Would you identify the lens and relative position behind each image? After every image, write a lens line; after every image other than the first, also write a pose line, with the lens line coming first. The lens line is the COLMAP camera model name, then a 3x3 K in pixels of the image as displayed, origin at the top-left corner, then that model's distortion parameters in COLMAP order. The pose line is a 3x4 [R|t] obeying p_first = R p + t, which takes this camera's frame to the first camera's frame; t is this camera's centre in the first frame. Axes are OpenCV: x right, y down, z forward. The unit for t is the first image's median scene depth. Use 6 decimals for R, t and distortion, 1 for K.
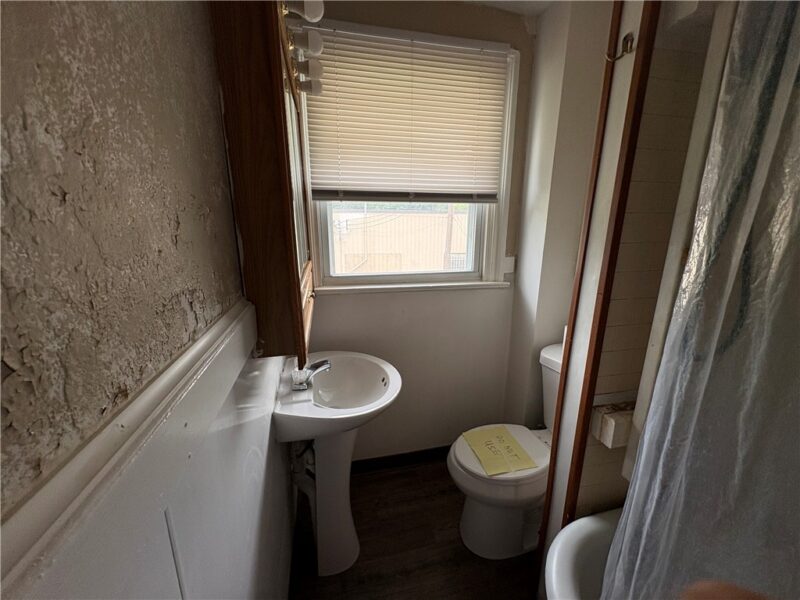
lens RADIAL K [[322.1, 0, 400.0], [0, 322.1, 300.0], [0, 0, 1]] dist [-0.000606, 0.000137]
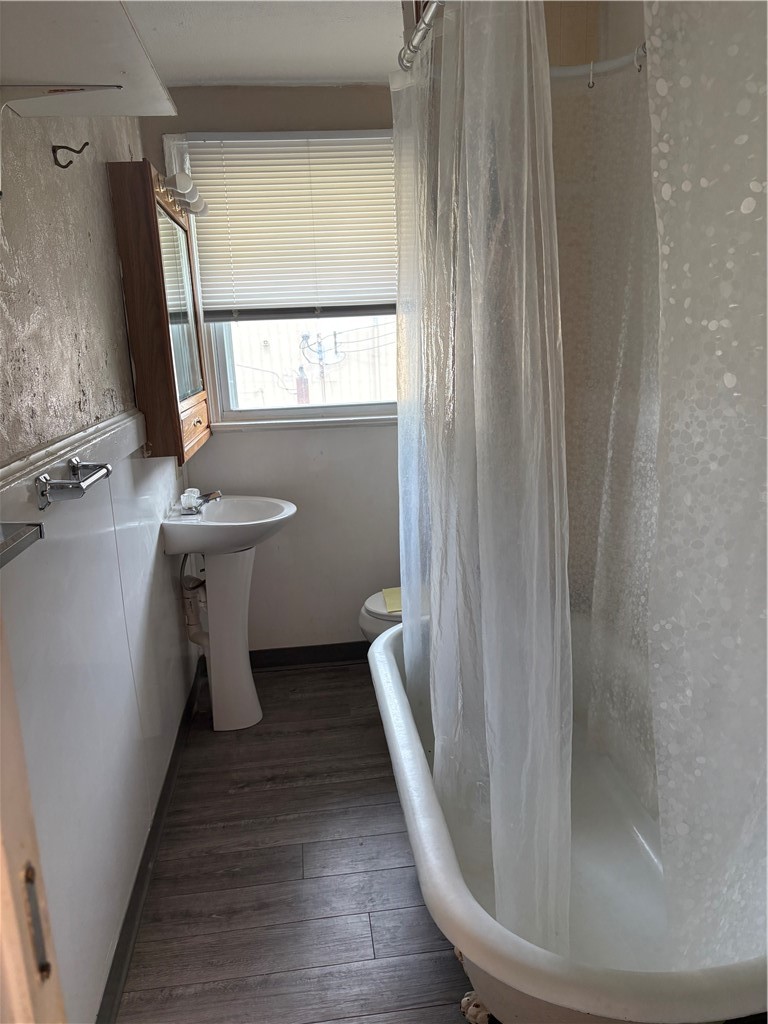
lens RADIAL K [[784.0, 0, 384.0], [0, 784.0, 512.0], [0, 0, 1]] dist [0.004122, -0.000196]
pose [[0.991788, -0.019127, -0.126452, 0.482287], [0.017656, 0.999763, -0.012744, 0.249300], [0.126666, 0.010406, 0.991891, -1.077473]]
